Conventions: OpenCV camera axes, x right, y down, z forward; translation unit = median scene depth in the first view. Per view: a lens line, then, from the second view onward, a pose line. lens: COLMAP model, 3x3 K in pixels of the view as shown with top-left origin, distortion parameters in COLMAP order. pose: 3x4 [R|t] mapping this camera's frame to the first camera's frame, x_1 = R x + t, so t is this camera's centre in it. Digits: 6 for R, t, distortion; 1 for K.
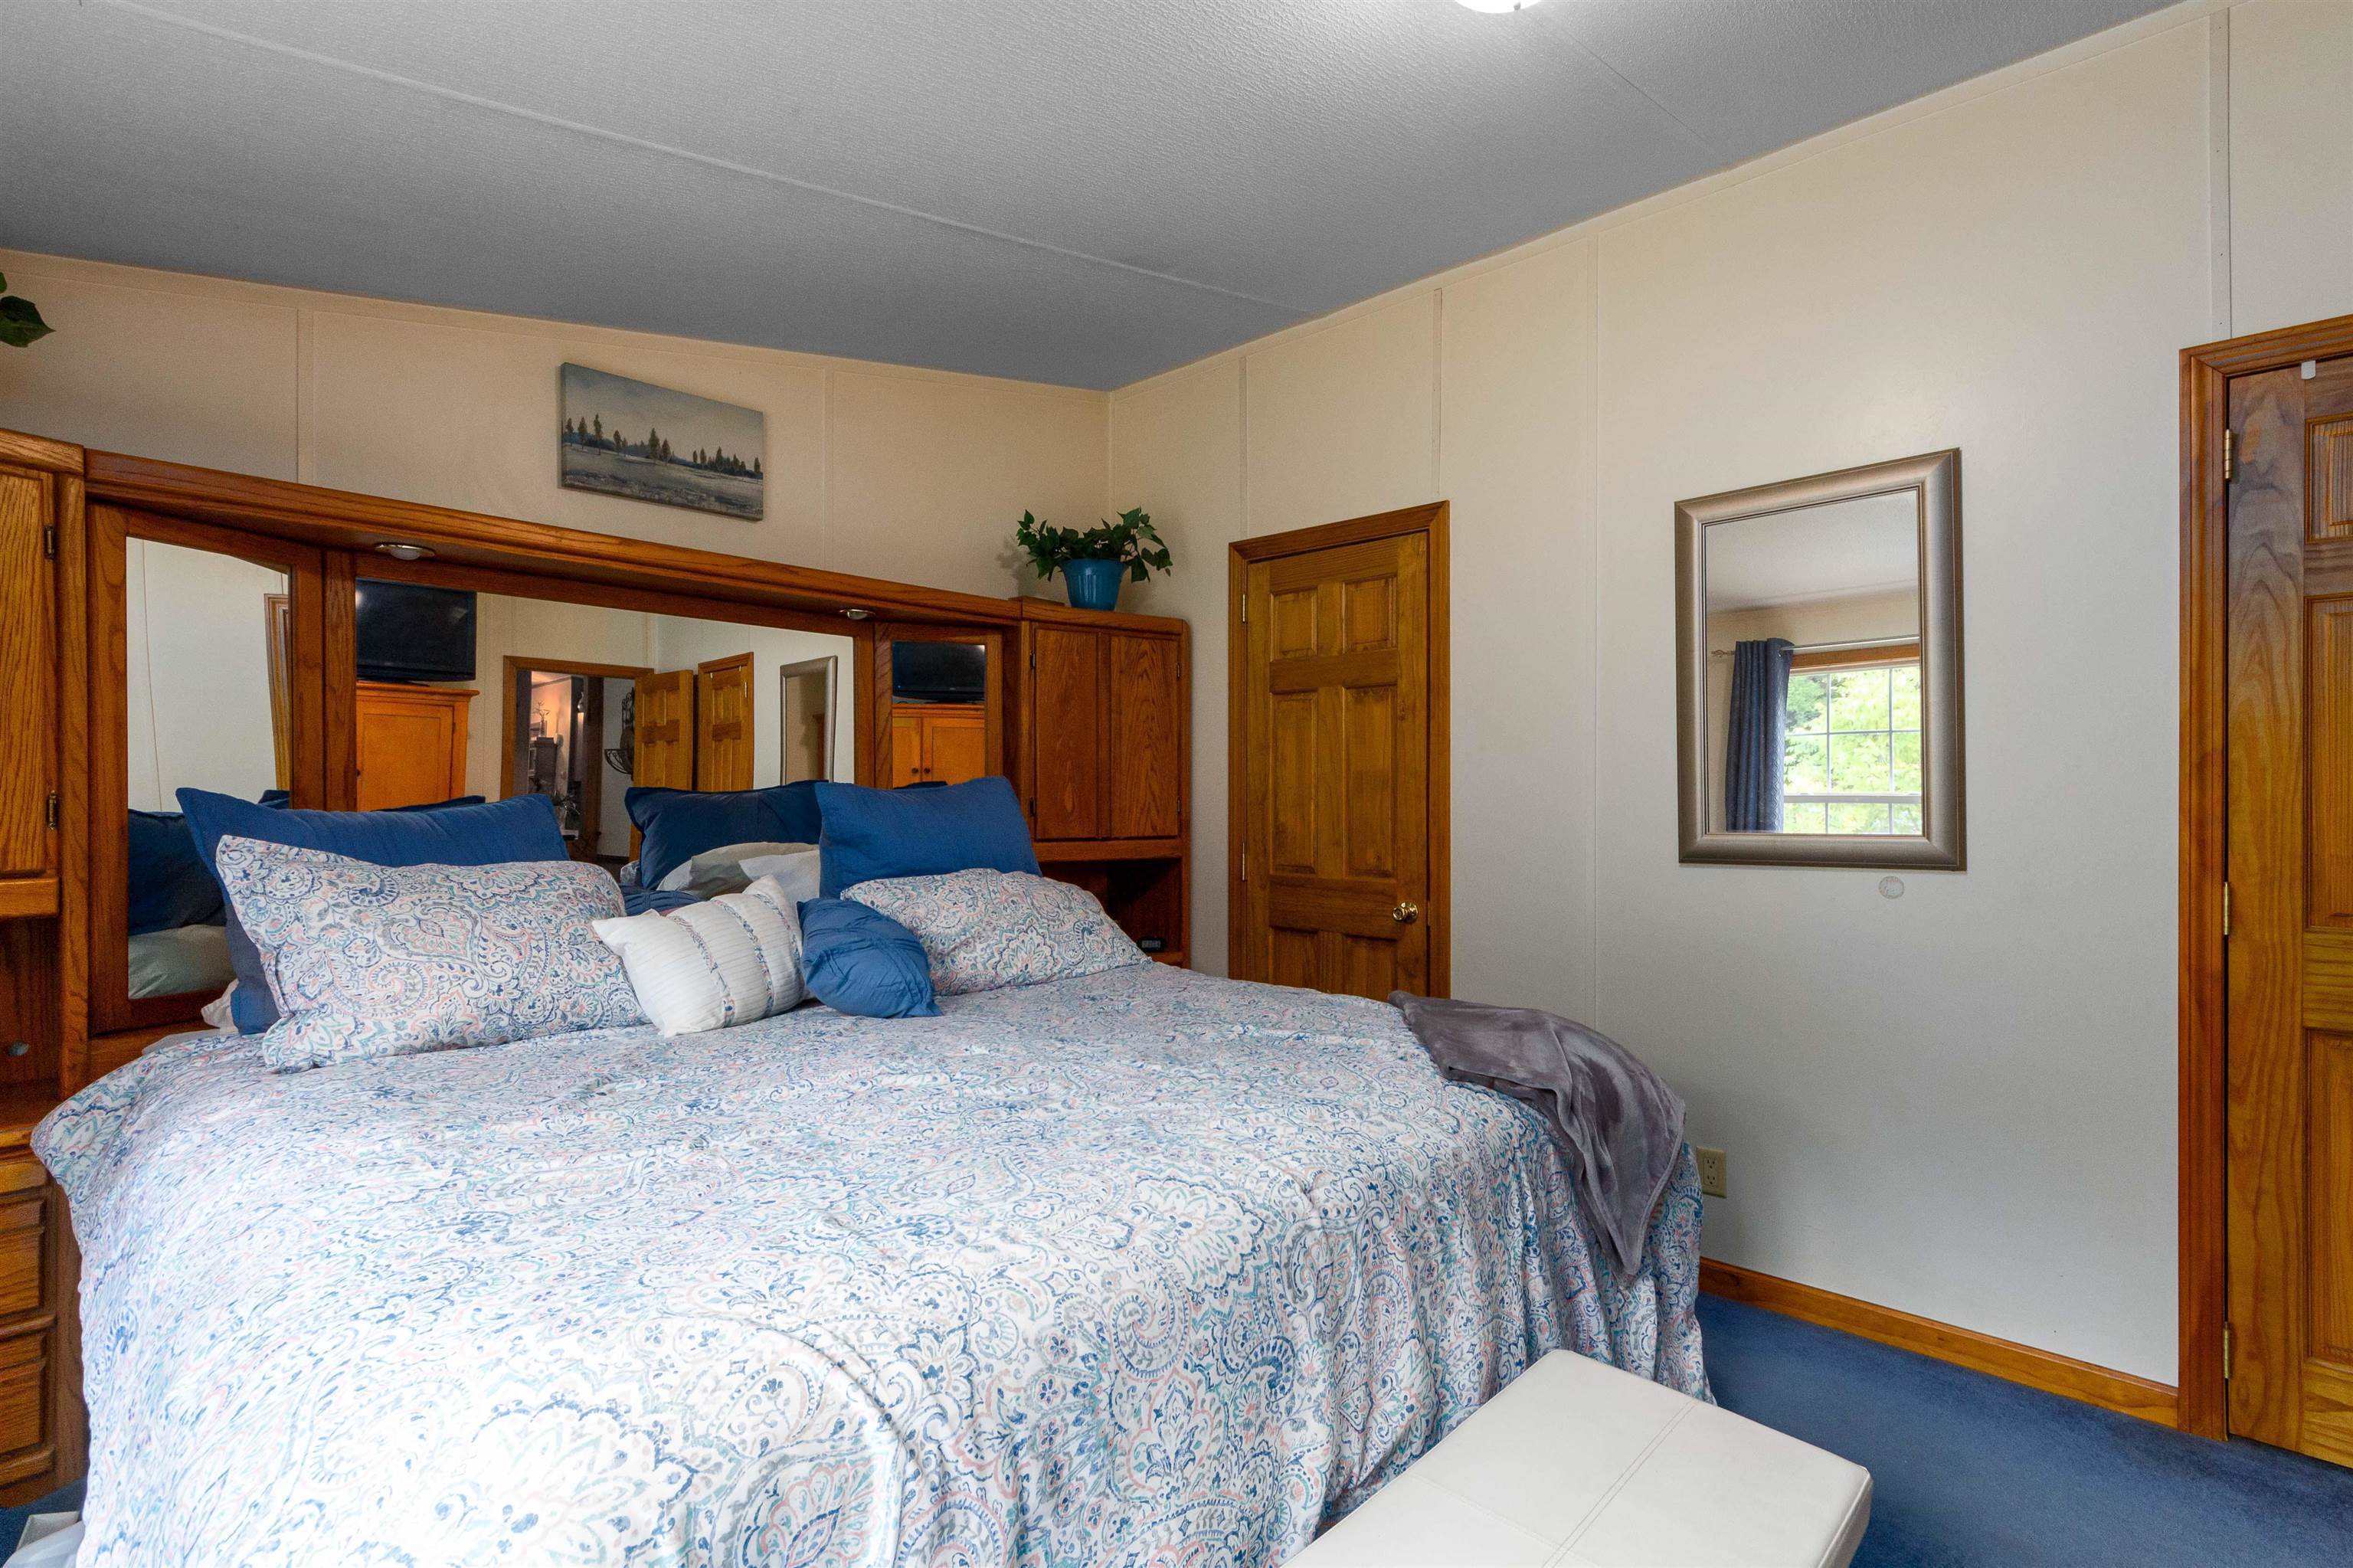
lens RADIAL K [[1124.7, 0, 1182.1], [0, 1124.7, 796.2], [0, 0, 1]] dist [-0.000949, 0.002323]
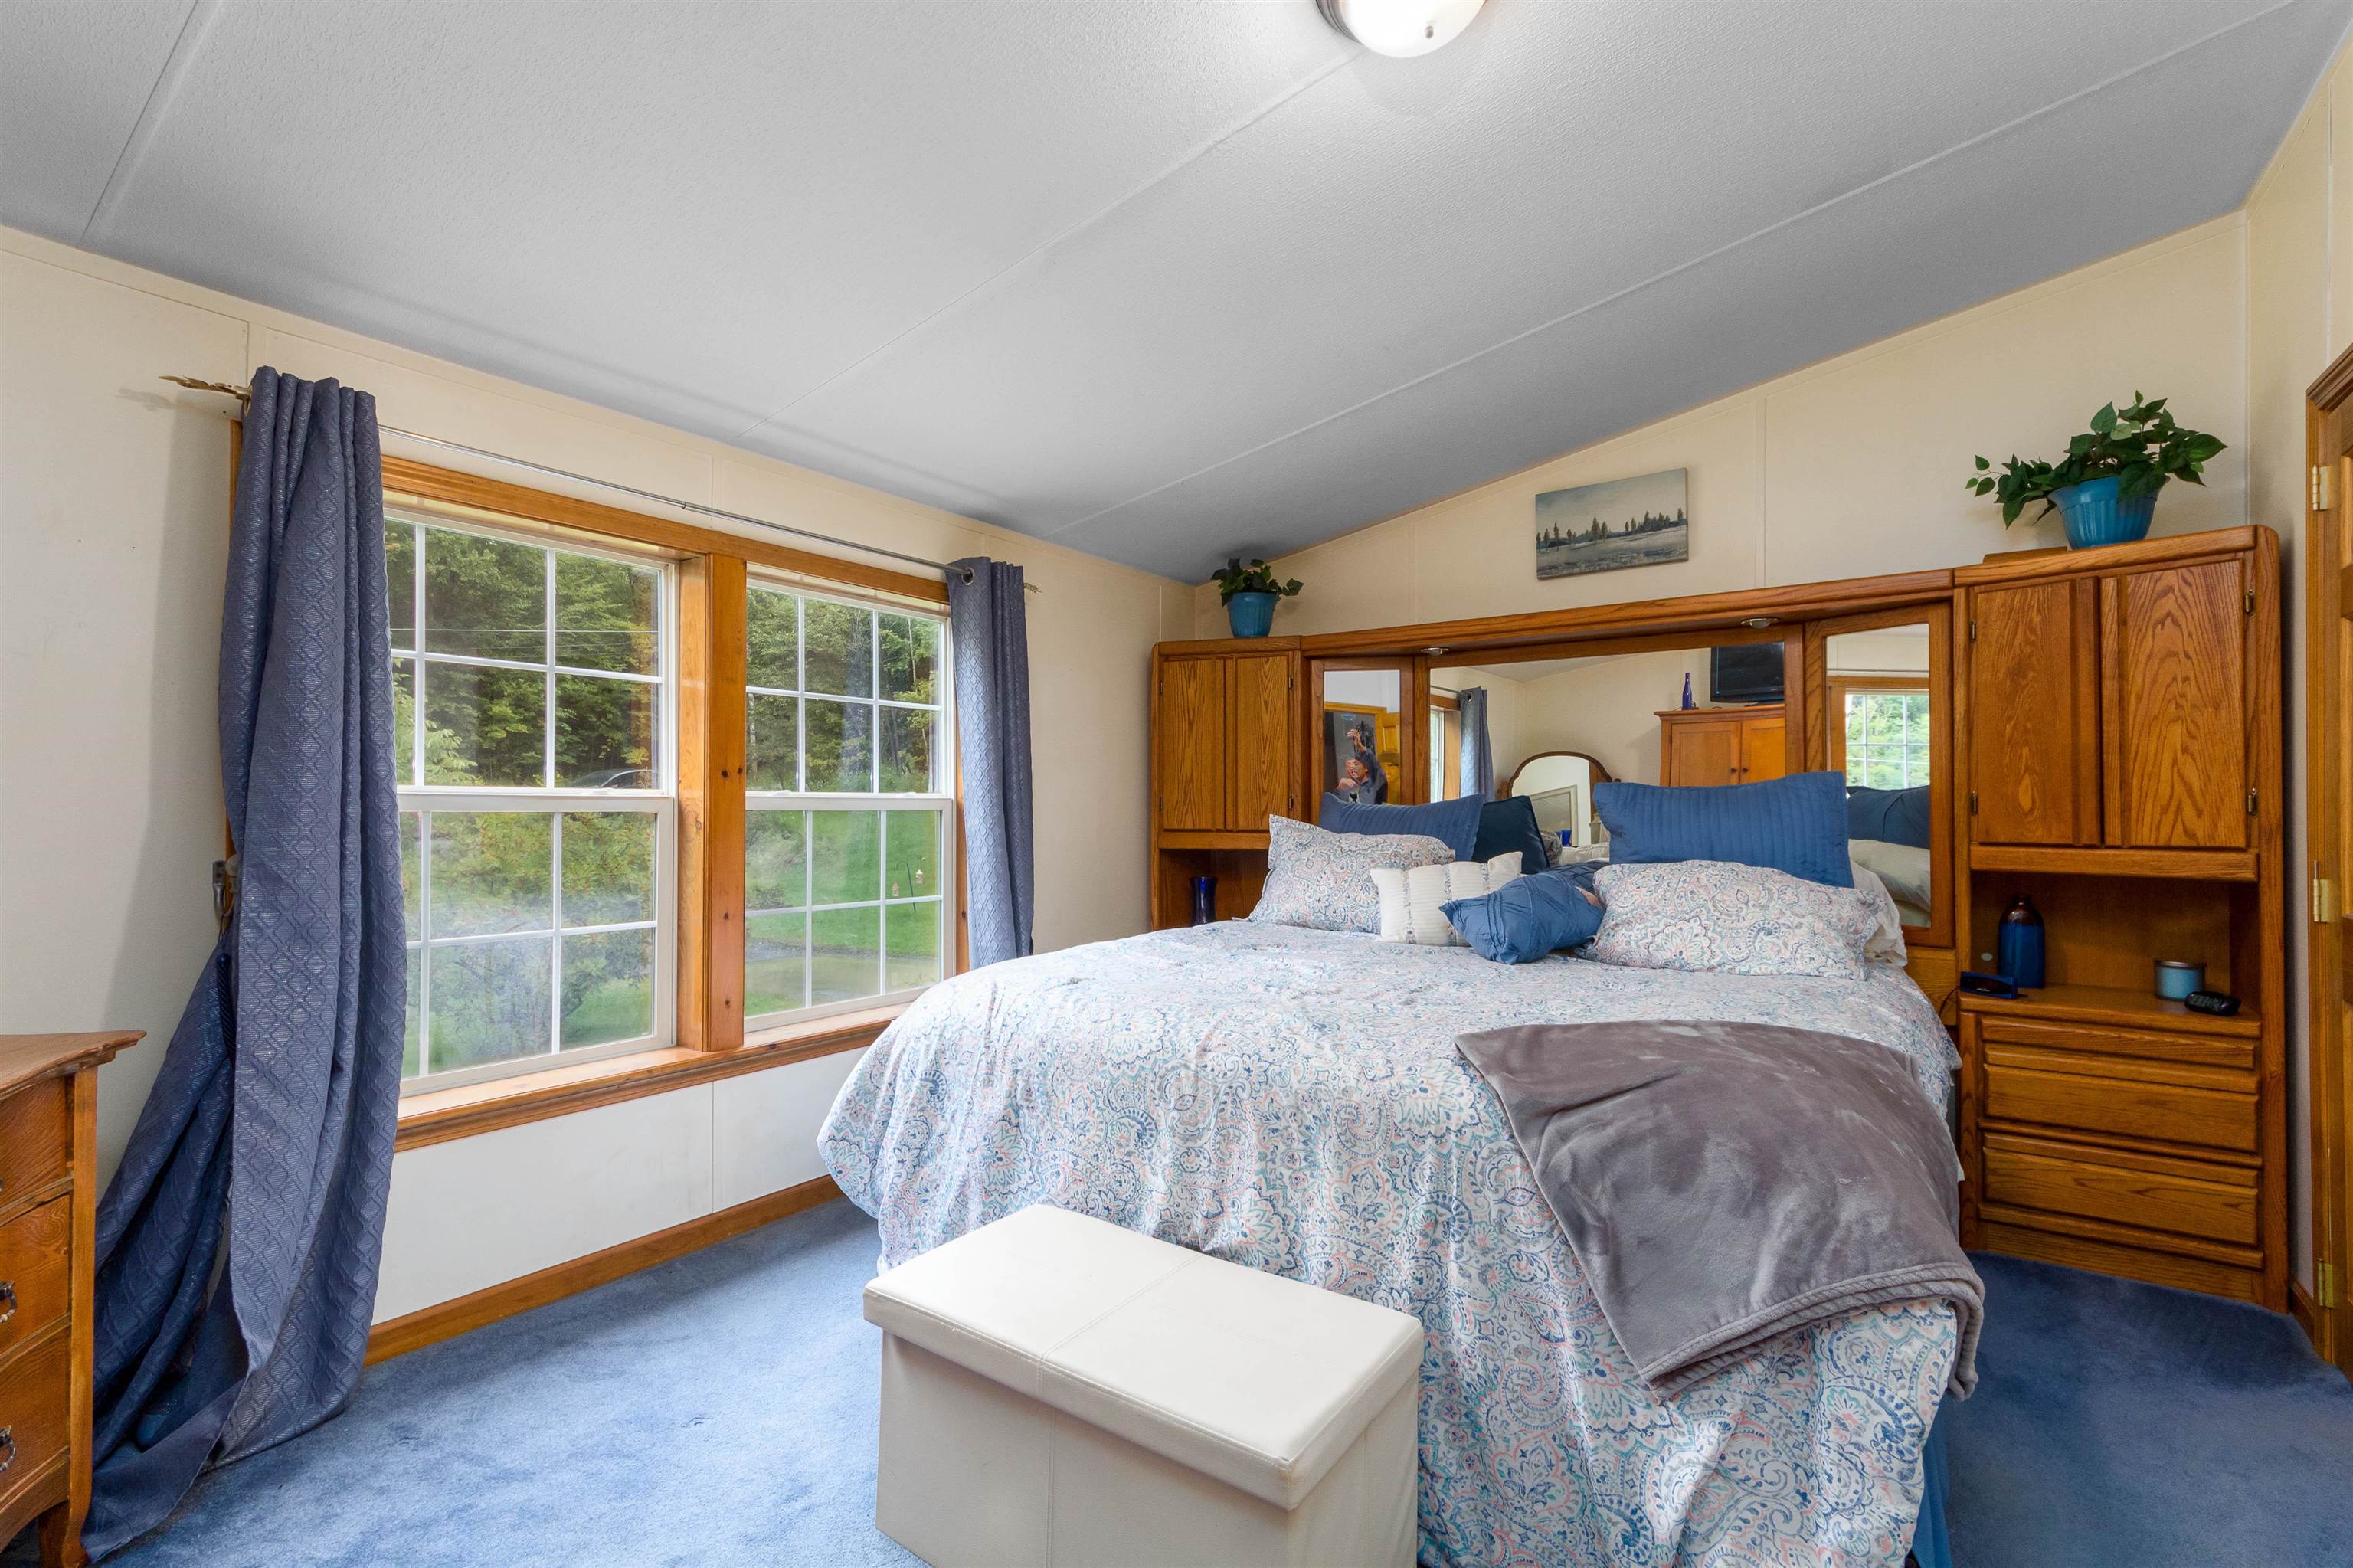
lens RADIAL K [[1041.5, 0, 1165.2], [0, 1041.5, 802.2], [0, 0, 1]] dist [-0.000514, 0.000074]
pose [[0.105424, -0.001292, -0.994426, 0.713484], [0.003931, 0.999992, -0.000883, 0.007829], [0.994420, -0.003816, 0.105429, 0.376536]]
